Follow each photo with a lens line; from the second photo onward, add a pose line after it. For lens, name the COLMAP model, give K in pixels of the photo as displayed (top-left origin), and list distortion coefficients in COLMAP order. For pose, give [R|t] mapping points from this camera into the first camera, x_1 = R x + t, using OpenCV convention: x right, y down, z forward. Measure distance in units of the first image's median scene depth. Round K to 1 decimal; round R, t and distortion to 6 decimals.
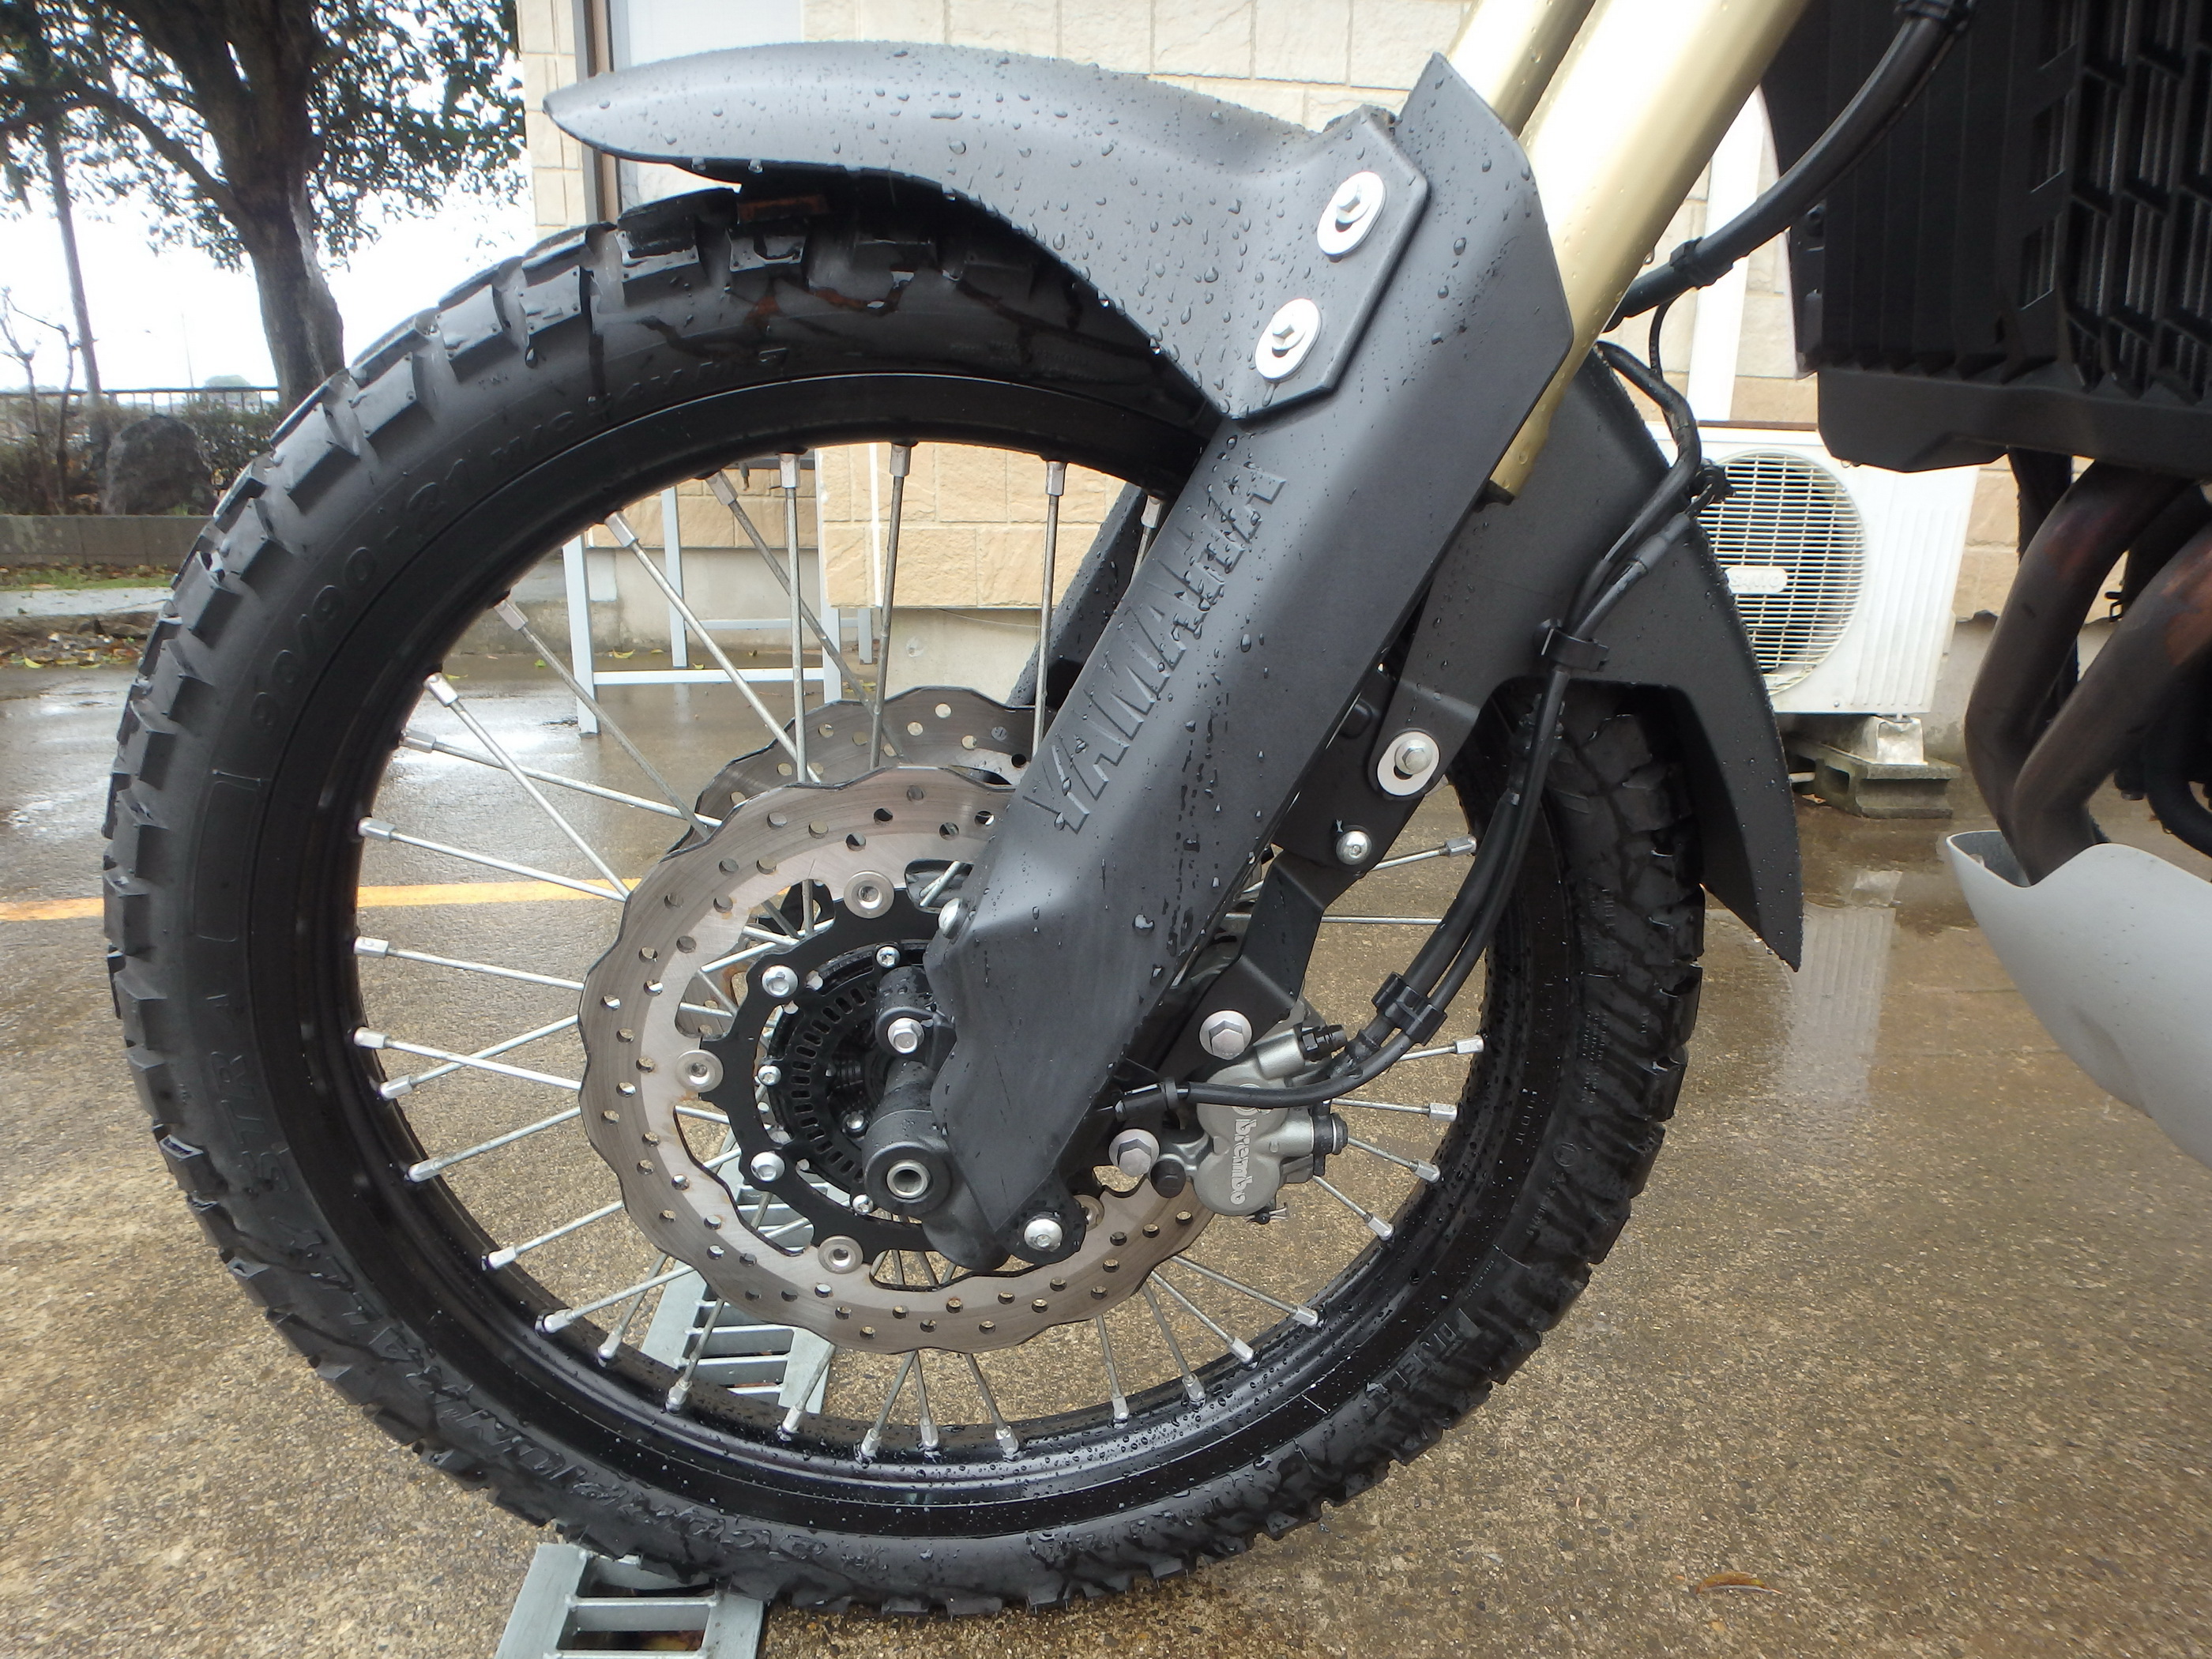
lens RADIAL K [[1364.8, 0, 1129.6], [0, 1364.8, 843.3], [0, 0, 1]] dist [0.003793, -0.031344]
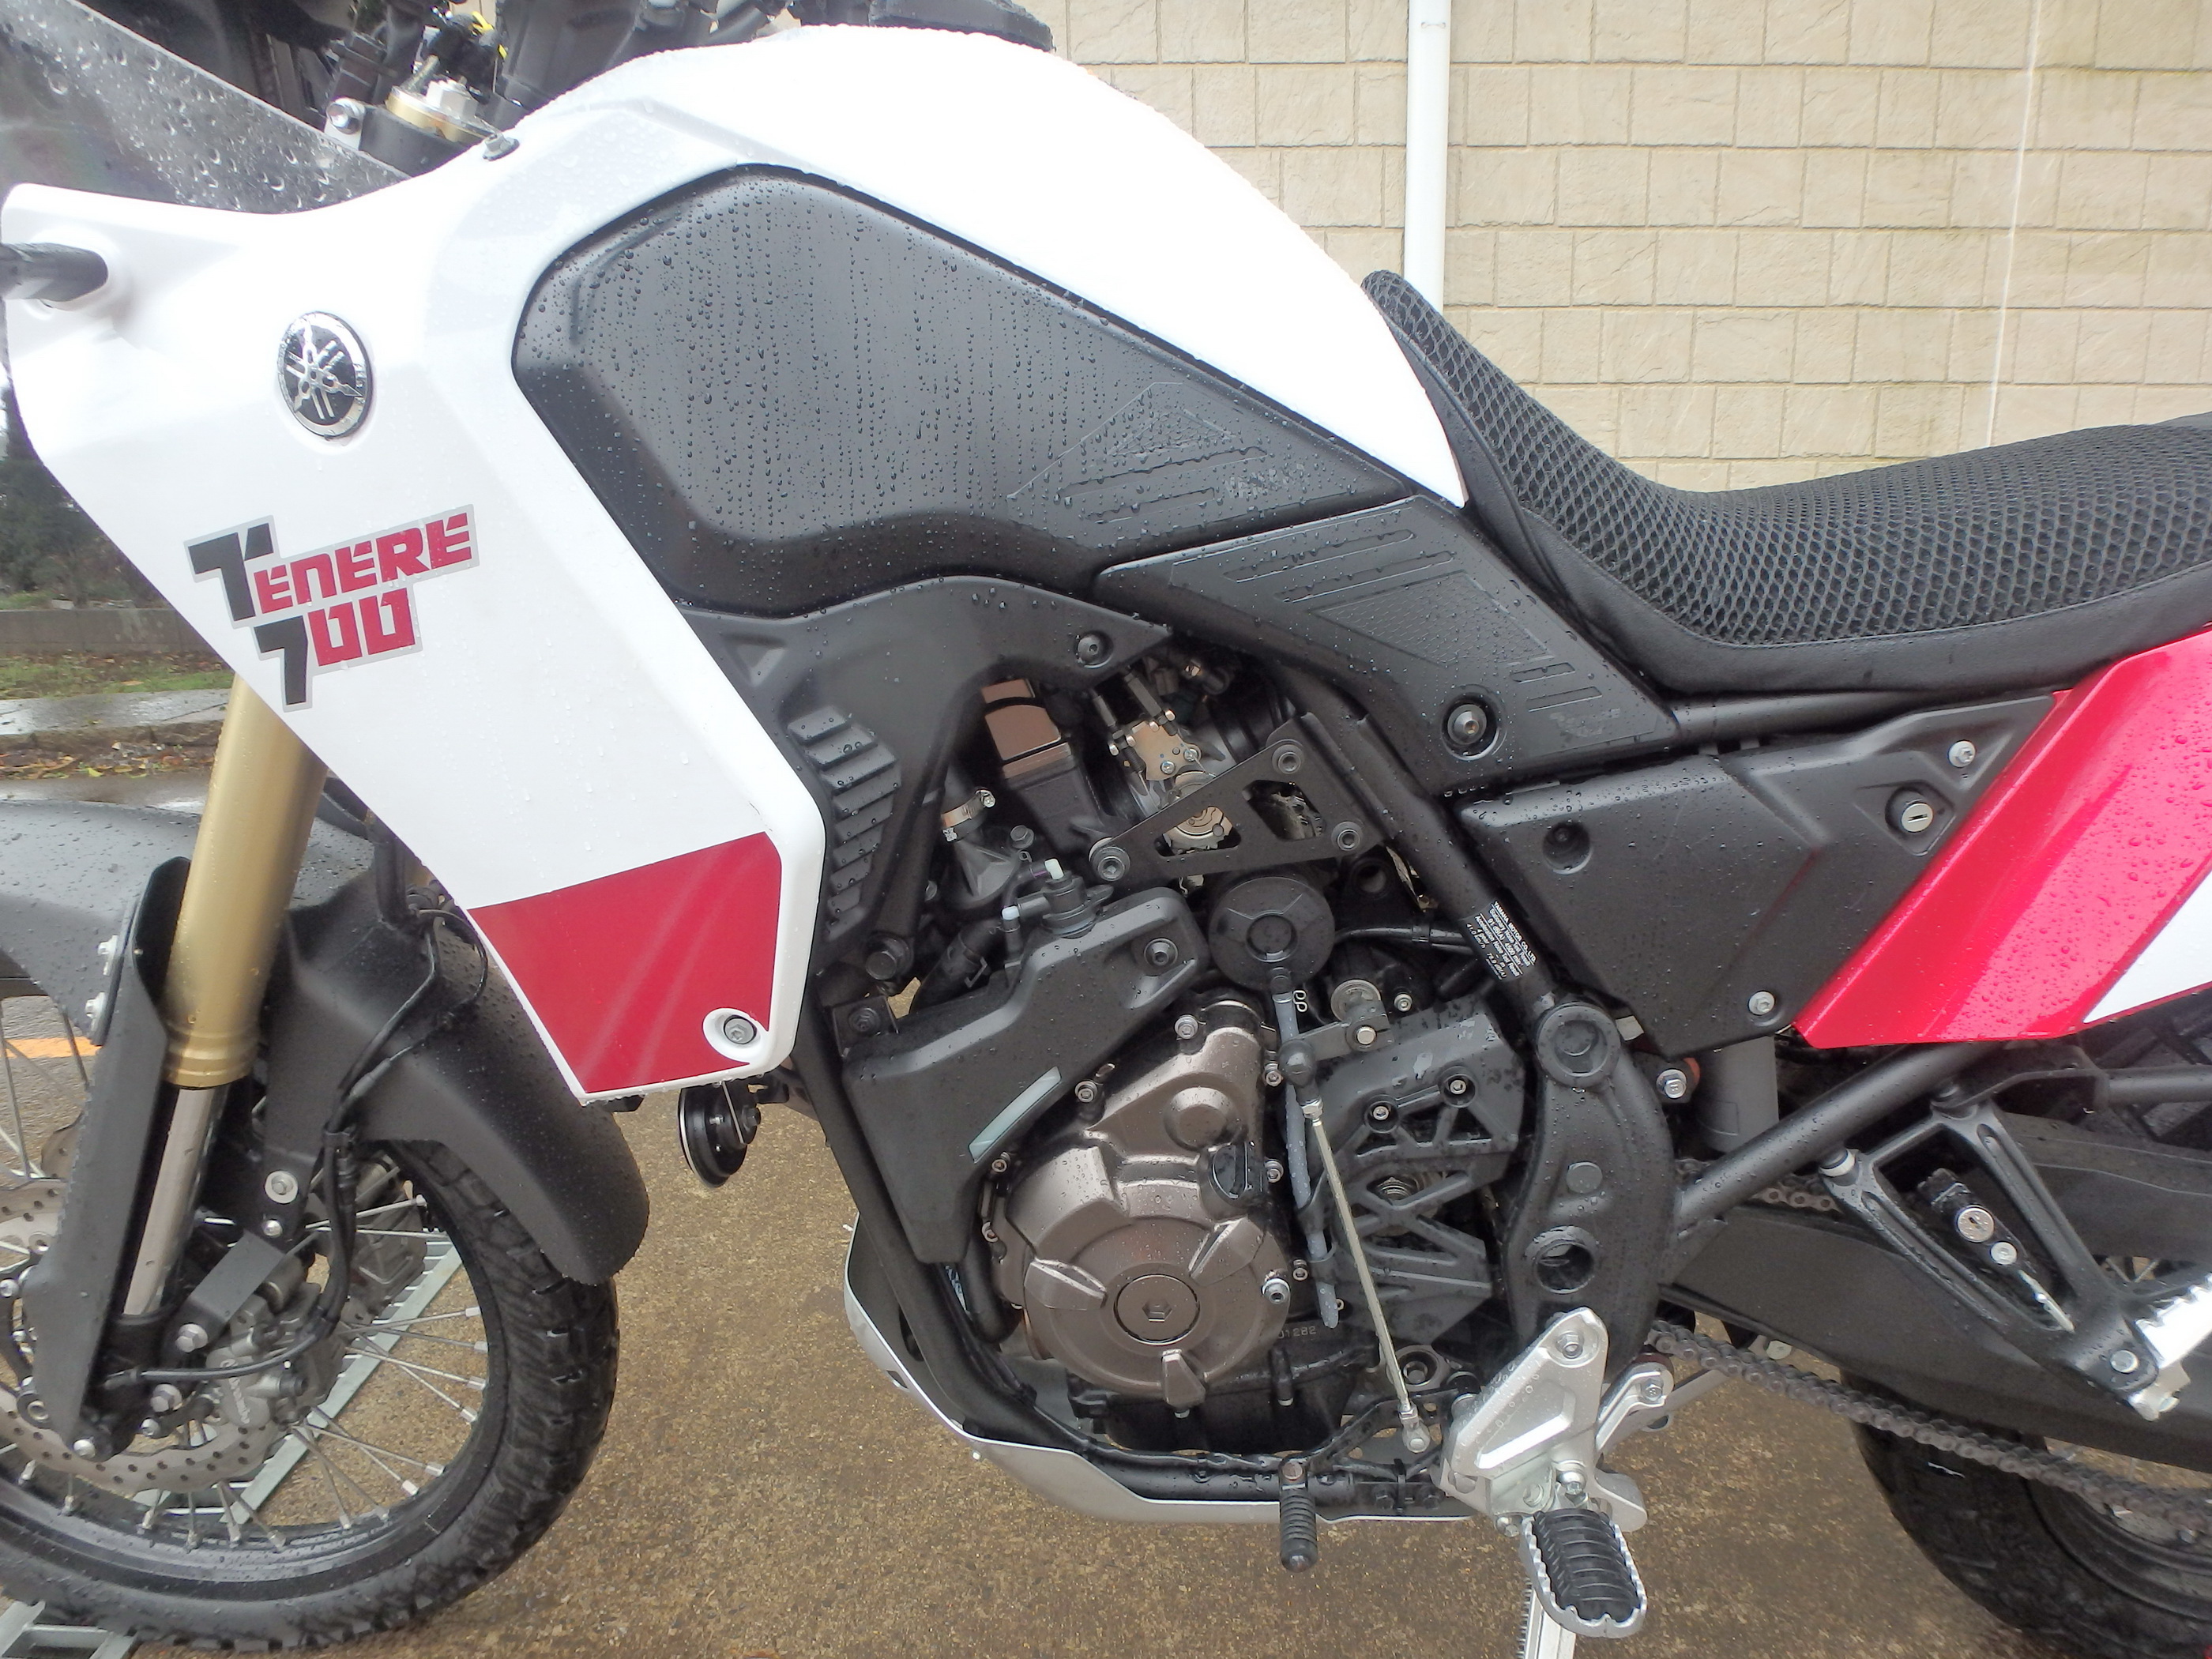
lens RADIAL K [[1362.3, 0, 1121.8], [0, 1362.3, 804.0], [0, 0, 1]] dist [-0.050013, 0.013284]
pose [[0.996735, -0.019923, -0.078250, 1.072487], [0.017473, 0.999339, -0.031870, -0.358803], [0.078833, 0.030398, 0.996424, -0.484883]]
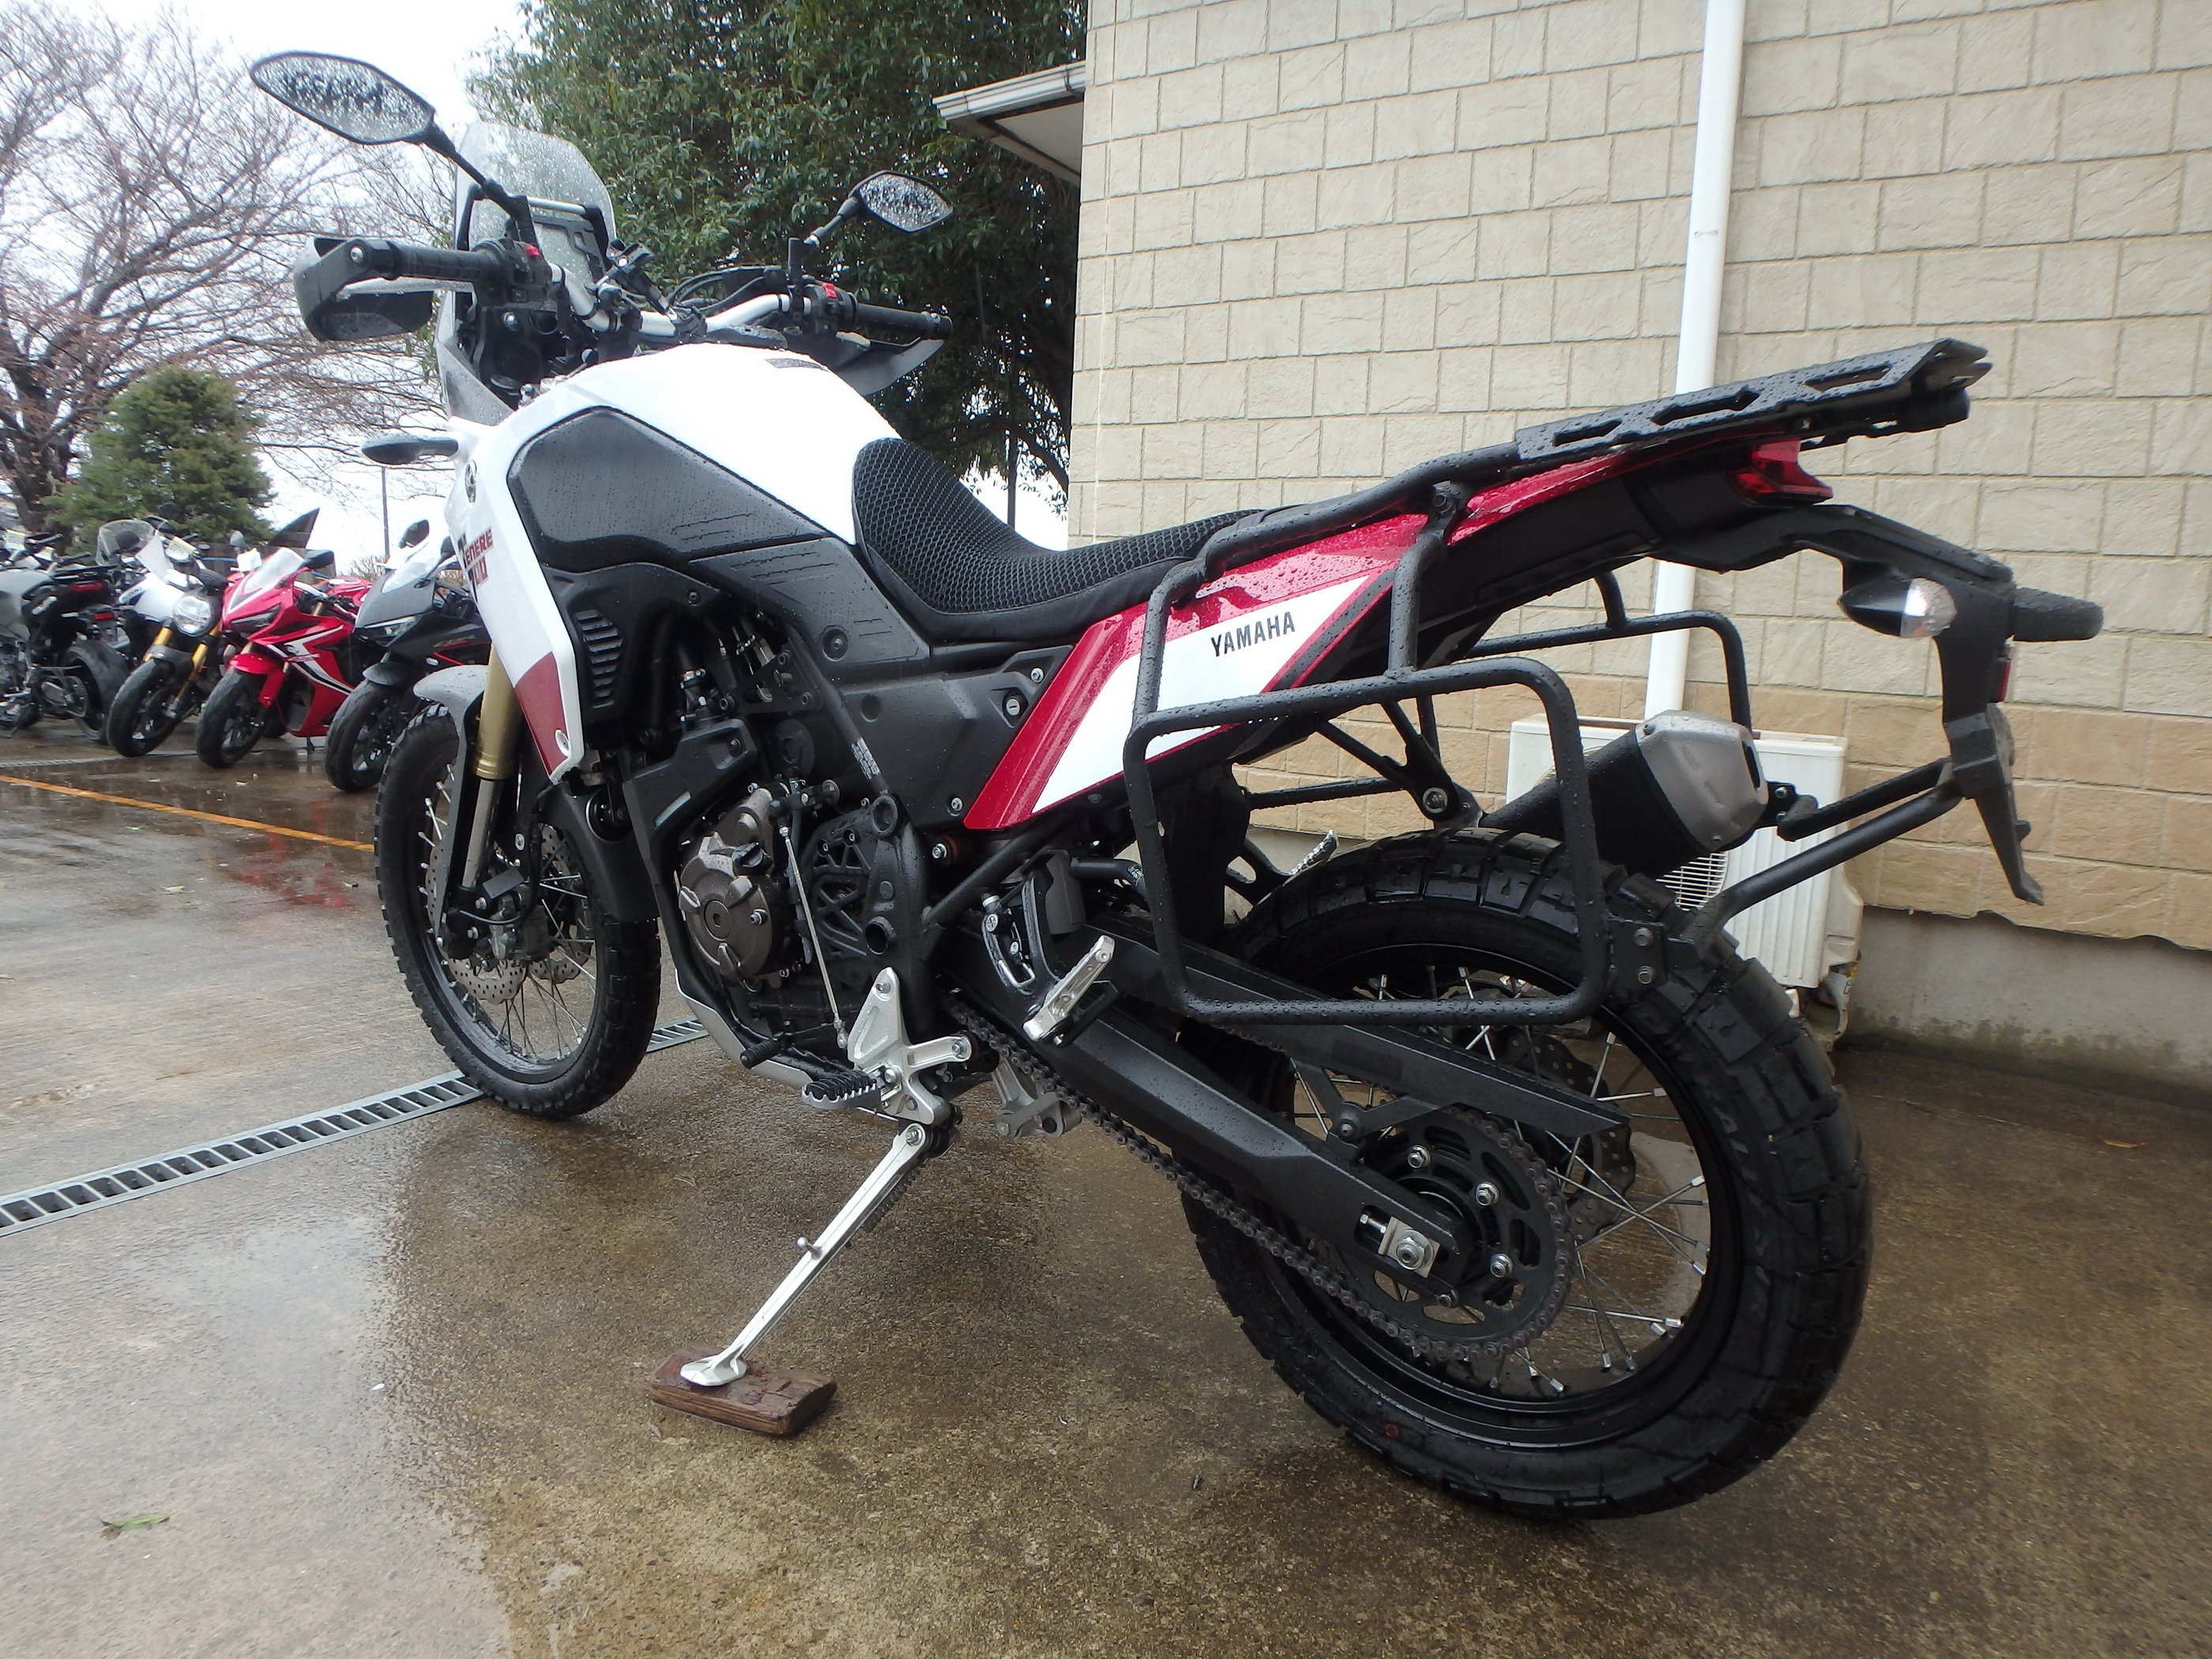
lens RADIAL K [[1356.0, 0, 1110.9], [0, 1356.0, 829.8], [0, 0, 1]] dist [-0.074762, 0.023694]
pose [[0.810870, 0.101201, -0.576410, 2.873904], [-0.184687, 0.978854, -0.087951, -0.050658], [0.555320, 0.177772, 0.812414, -0.894182]]
